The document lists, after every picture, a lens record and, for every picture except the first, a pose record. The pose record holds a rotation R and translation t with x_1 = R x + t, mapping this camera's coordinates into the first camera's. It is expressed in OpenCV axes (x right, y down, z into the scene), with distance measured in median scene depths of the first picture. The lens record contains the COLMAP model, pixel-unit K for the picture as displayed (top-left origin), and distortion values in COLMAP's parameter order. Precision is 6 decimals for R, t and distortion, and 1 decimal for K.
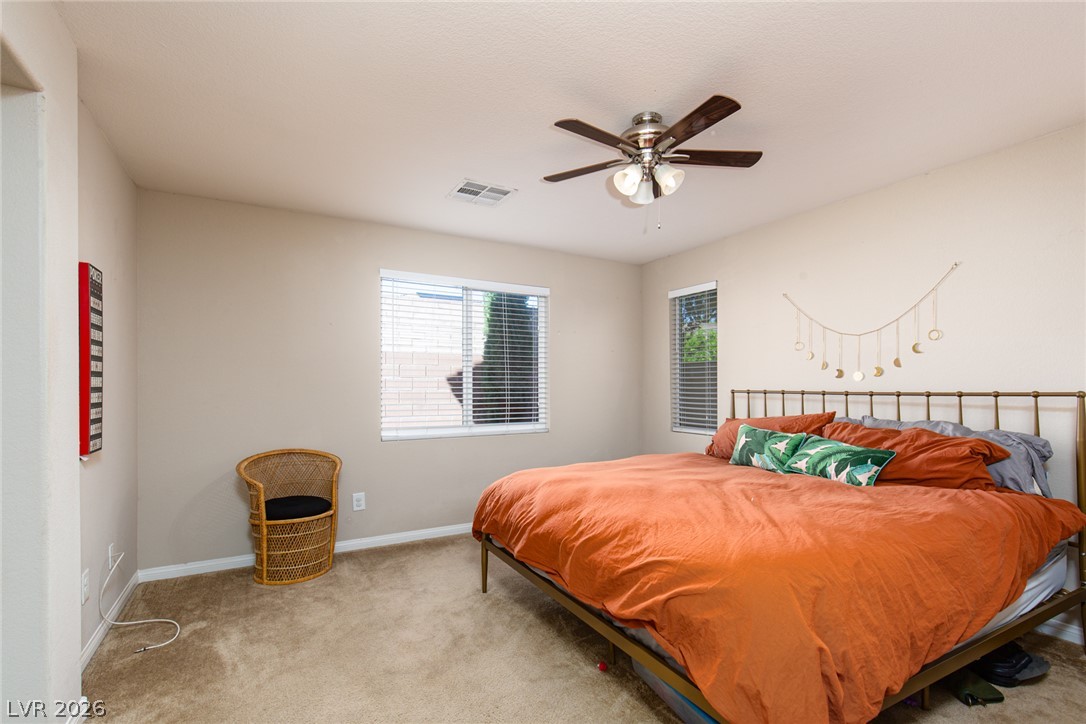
lens RADIAL K [[481.4, 0, 541.9], [0, 481.4, 388.8], [0, 0, 1]] dist [0.000808, 0.000211]
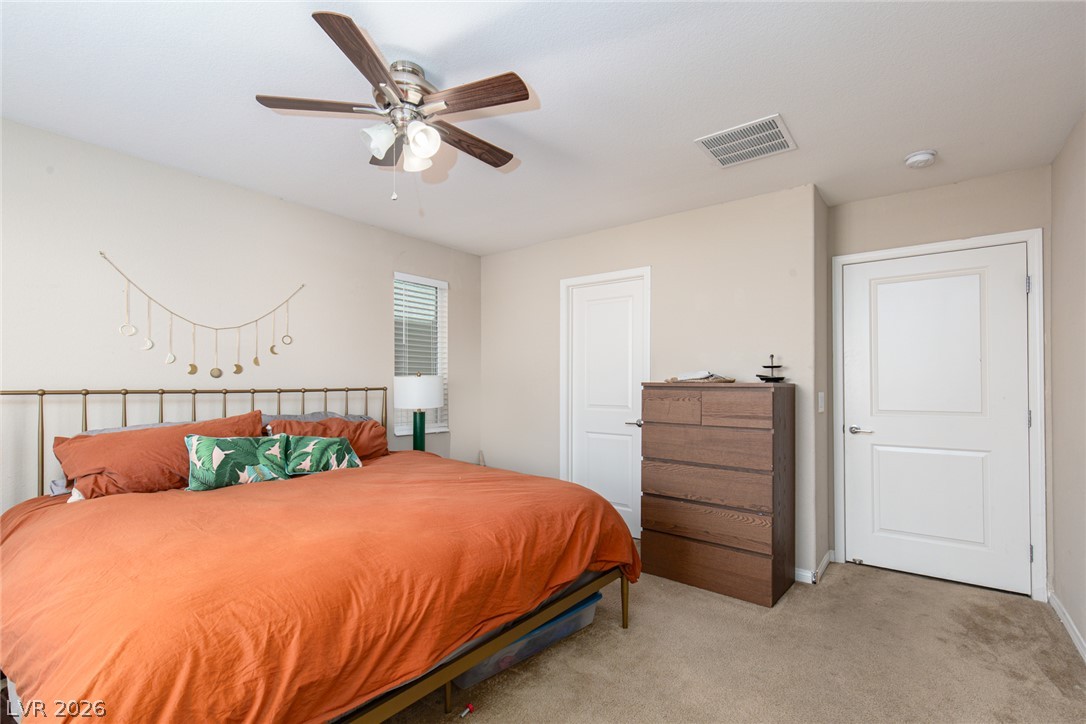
lens RADIAL K [[514.9, 0, 542.1], [0, 514.9, 375.6], [0, 0, 1]] dist [0.000920, 0.000156]
pose [[-0.377347, 0.013965, 0.925966, -0.585892], [0.004625, 0.999902, -0.013195, -0.005741], [-0.926060, -0.000697, -0.377375, 0.914817]]
